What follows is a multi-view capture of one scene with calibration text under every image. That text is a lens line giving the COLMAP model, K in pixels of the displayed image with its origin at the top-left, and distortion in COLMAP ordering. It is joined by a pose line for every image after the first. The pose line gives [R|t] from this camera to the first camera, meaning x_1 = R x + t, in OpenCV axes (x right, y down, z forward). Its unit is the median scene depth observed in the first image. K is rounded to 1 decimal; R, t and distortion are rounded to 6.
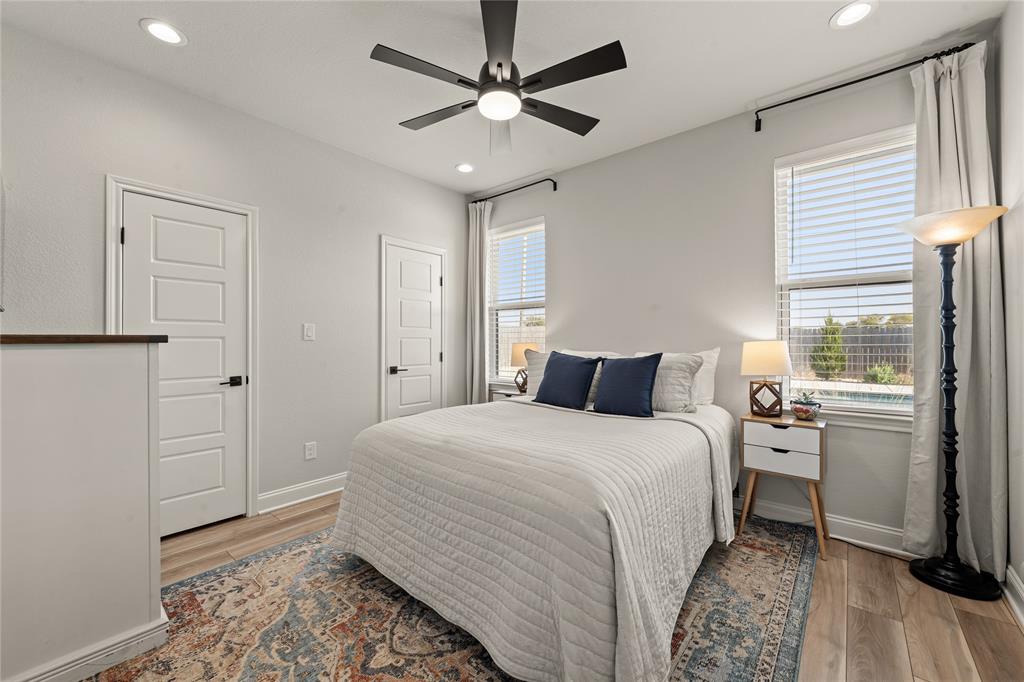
lens RADIAL K [[406.7, 0, 505.7], [0, 406.7, 341.2], [0, 0, 1]] dist [0.000097, 0.000206]
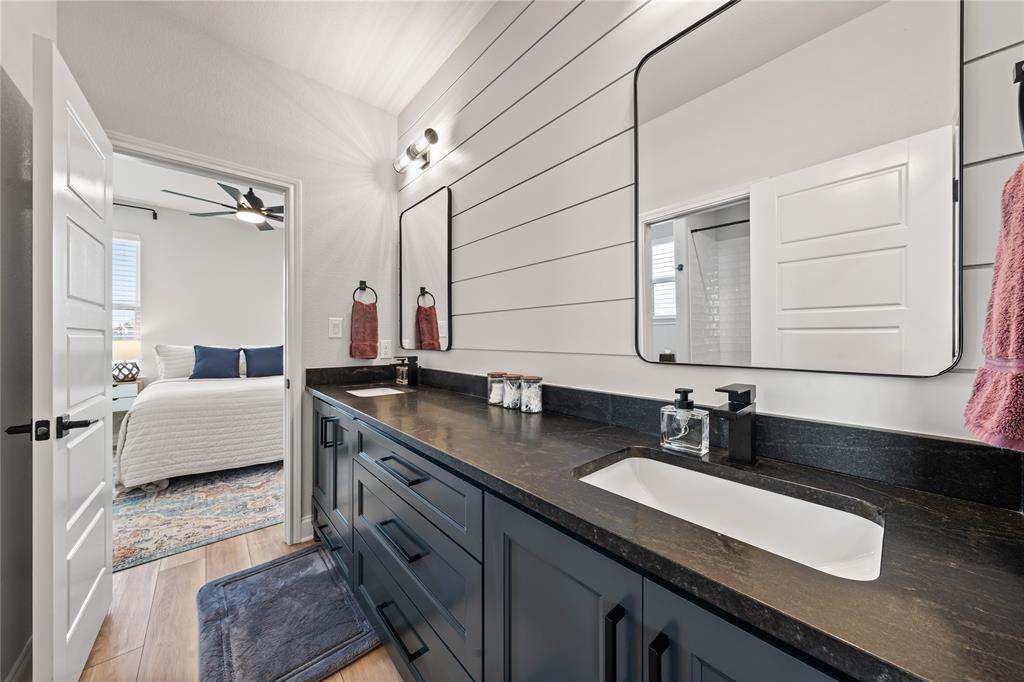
lens RADIAL K [[344.8, 0, 511.1], [0, 344.8, 338.7], [0, 0, 1]] dist [-0.000081, -0.000016]
pose [[0.146193, 0.000765, 0.989256, -1.525706], [-0.004561, 0.999990, -0.000099, -0.008196], [-0.989246, -0.004498, 0.146195, -0.498098]]
